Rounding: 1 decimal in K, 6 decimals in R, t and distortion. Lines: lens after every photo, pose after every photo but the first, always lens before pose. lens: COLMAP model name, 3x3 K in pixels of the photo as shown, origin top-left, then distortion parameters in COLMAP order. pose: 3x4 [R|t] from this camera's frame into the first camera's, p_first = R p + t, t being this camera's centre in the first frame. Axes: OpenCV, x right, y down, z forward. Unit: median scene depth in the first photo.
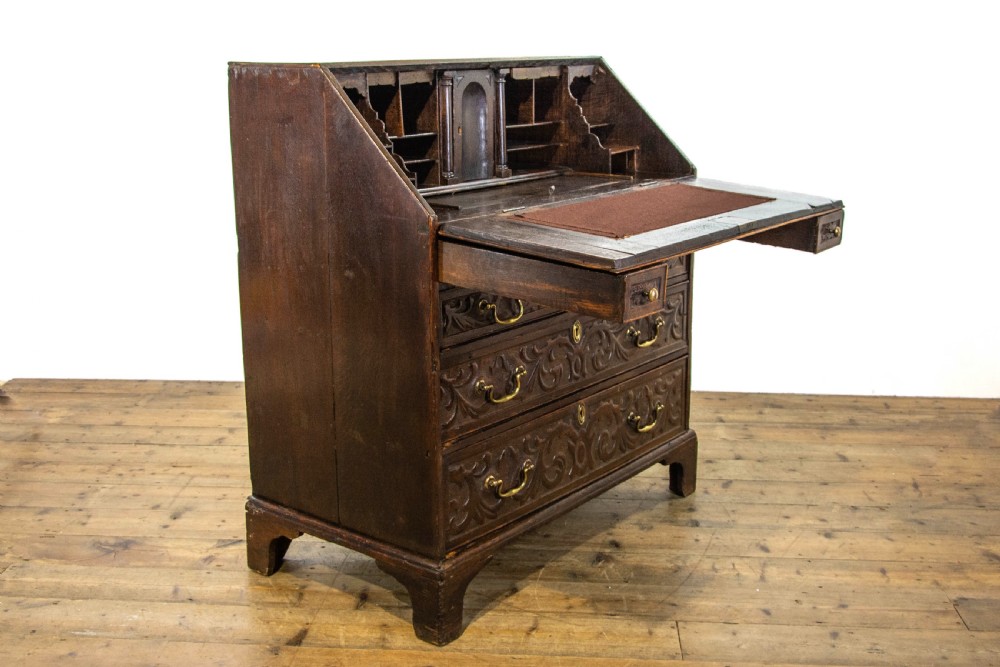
lens RADIAL K [[1204.7, 0, 564.7], [0, 1204.7, 286.2], [0, 0, 1]] dist [-0.027133, -0.026004]
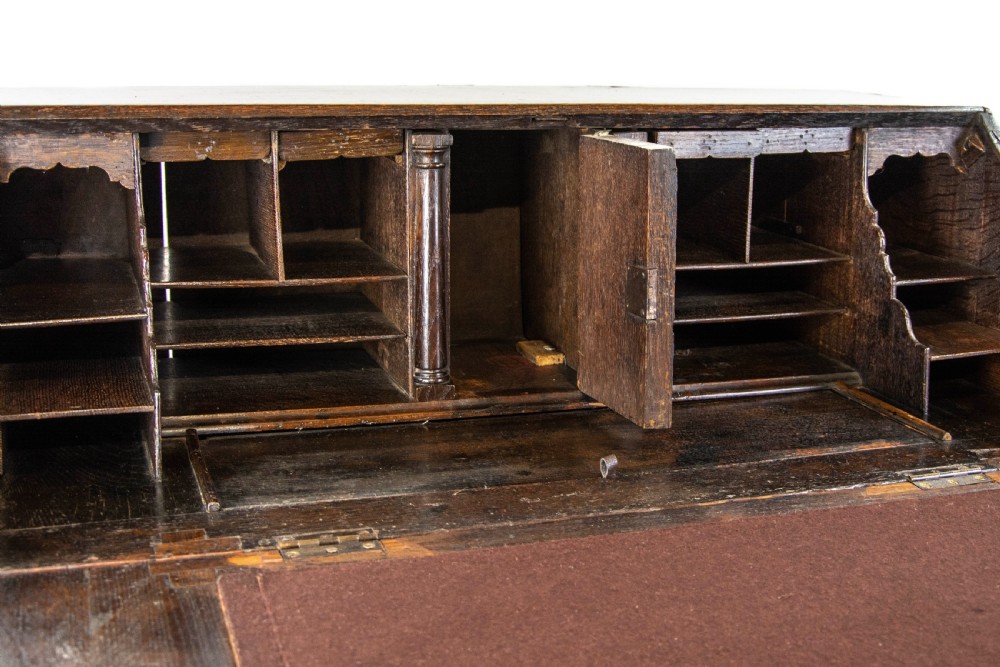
lens RADIAL K [[1390.5, 0, 563.7], [0, 1390.5, 280.9], [0, 0, 1]] dist [-0.025577, 0.010557]
pose [[0.819726, 0.113828, -0.561331, 0.198597], [-0.134086, 0.990956, 0.005140, -0.126338], [0.556840, 0.071053, 0.827575, 0.582542]]
